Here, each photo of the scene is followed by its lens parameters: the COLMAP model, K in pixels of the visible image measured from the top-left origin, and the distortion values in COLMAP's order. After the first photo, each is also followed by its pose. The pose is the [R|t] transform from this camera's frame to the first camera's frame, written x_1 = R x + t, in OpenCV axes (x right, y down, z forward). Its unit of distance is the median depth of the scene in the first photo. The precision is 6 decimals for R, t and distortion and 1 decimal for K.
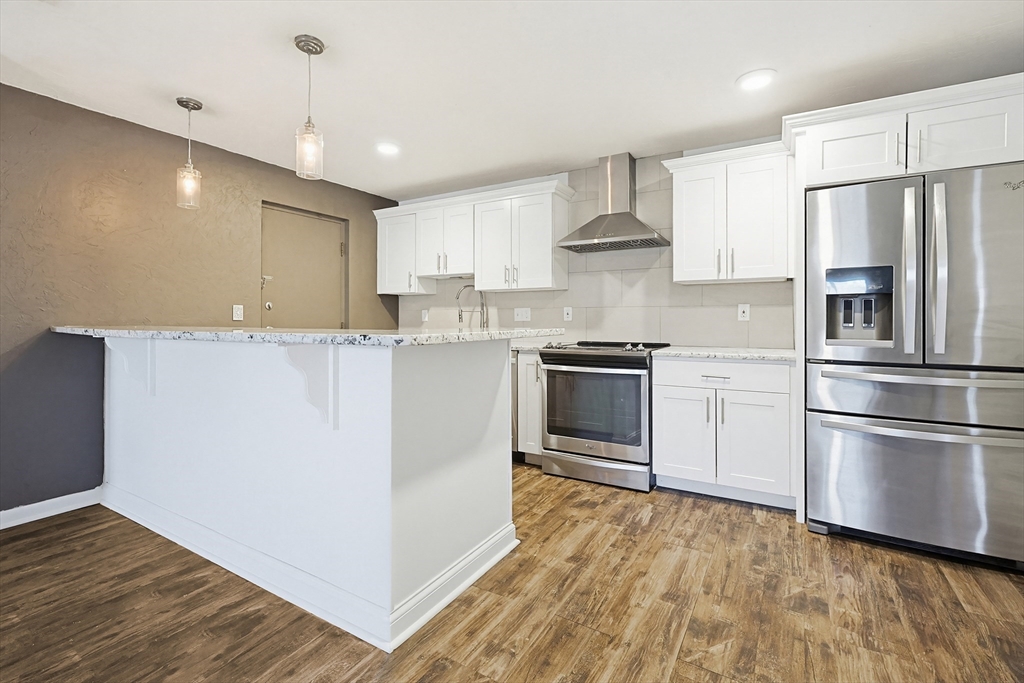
lens RADIAL K [[445.5, 0, 512.3], [0, 445.5, 317.8], [0, 0, 1]] dist [0.000218, 0.000123]
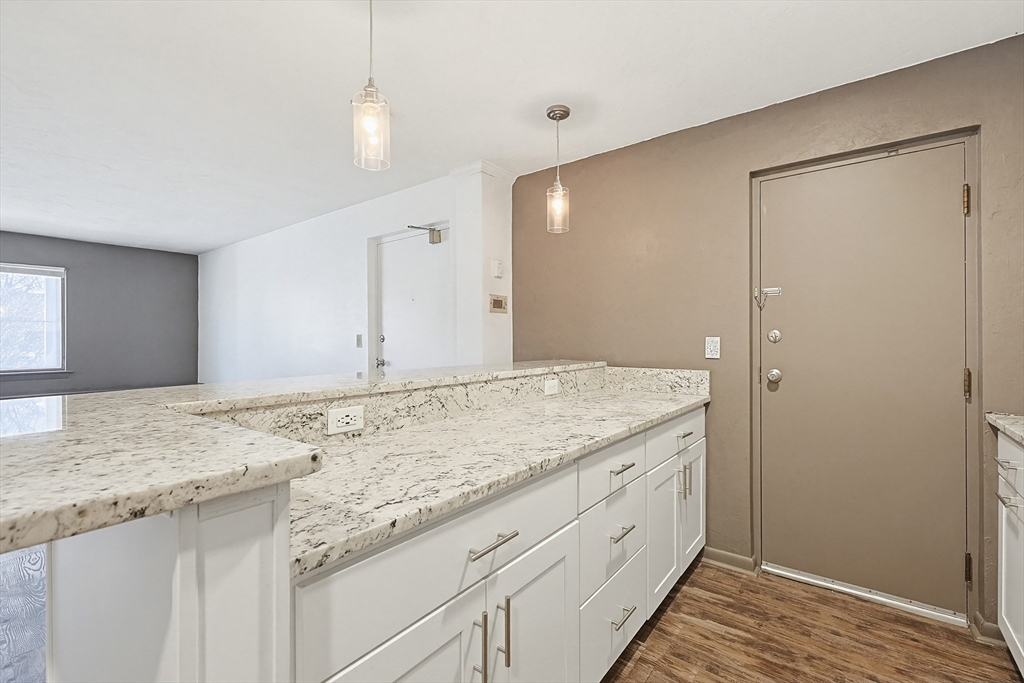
lens RADIAL K [[453.9, 0, 517.0], [0, 453.9, 338.4], [0, 0, 1]] dist [0.001120, -0.000048]
pose [[-0.120327, -0.000963, -0.992734, 0.175273], [0.003002, 0.999995, -0.001334, -0.034138], [0.992730, -0.003141, -0.120324, 1.021712]]
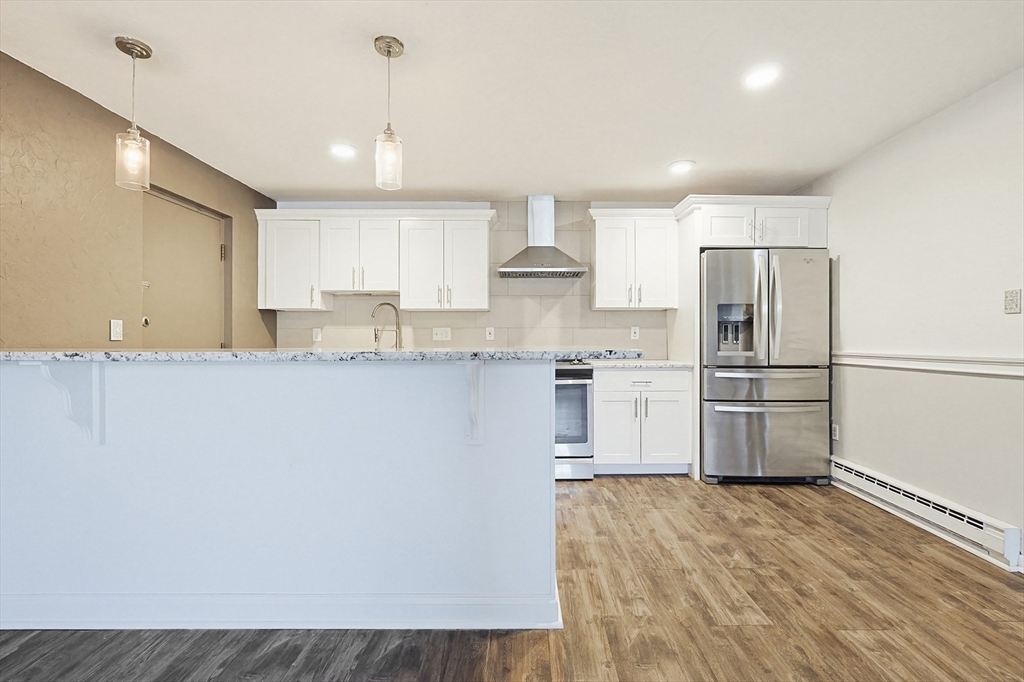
lens RADIAL K [[453.9, 0, 517.0], [0, 453.9, 337.9], [0, 0, 1]] dist [0.001120, -0.000048]
pose [[0.864804, -0.000561, 0.502110, -0.551193], [0.000334, 1.000000, 0.000542, 0.001789], [-0.502110, -0.000301, 0.864804, 0.027750]]
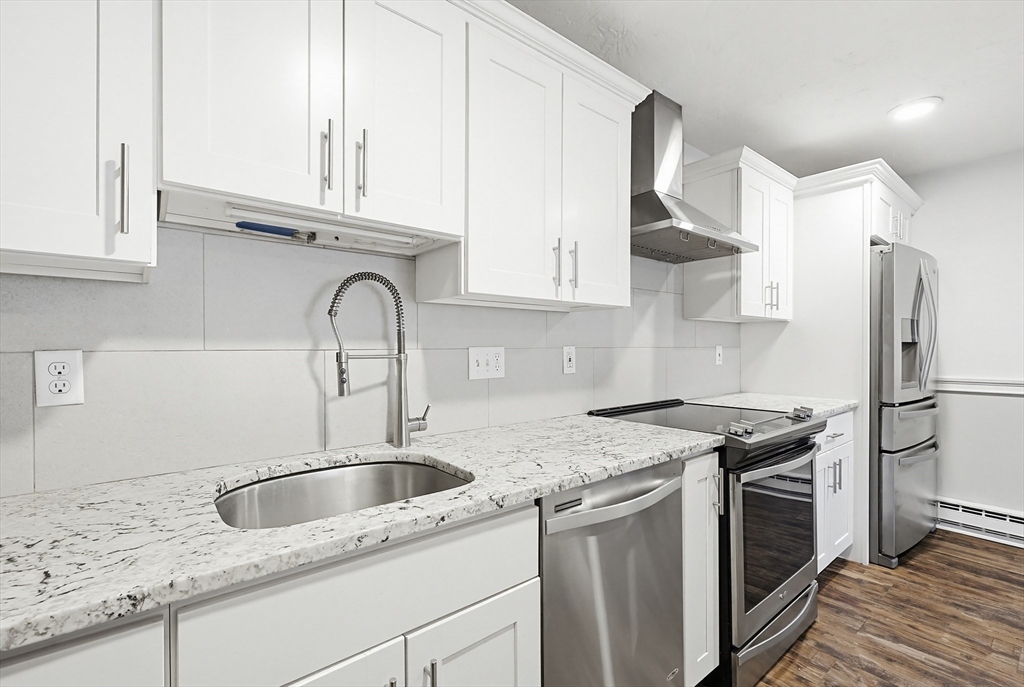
lens RADIAL K [[459.6, 0, 511.6], [0, 459.6, 348.2], [0, 0, 1]] dist [0.001484, 0.000481]
pose [[0.350679, -0.002875, 0.936491, -0.584249], [-0.000188, 0.999995, 0.003140, -0.035233], [-0.936496, -0.001277, 0.350677, 1.309261]]
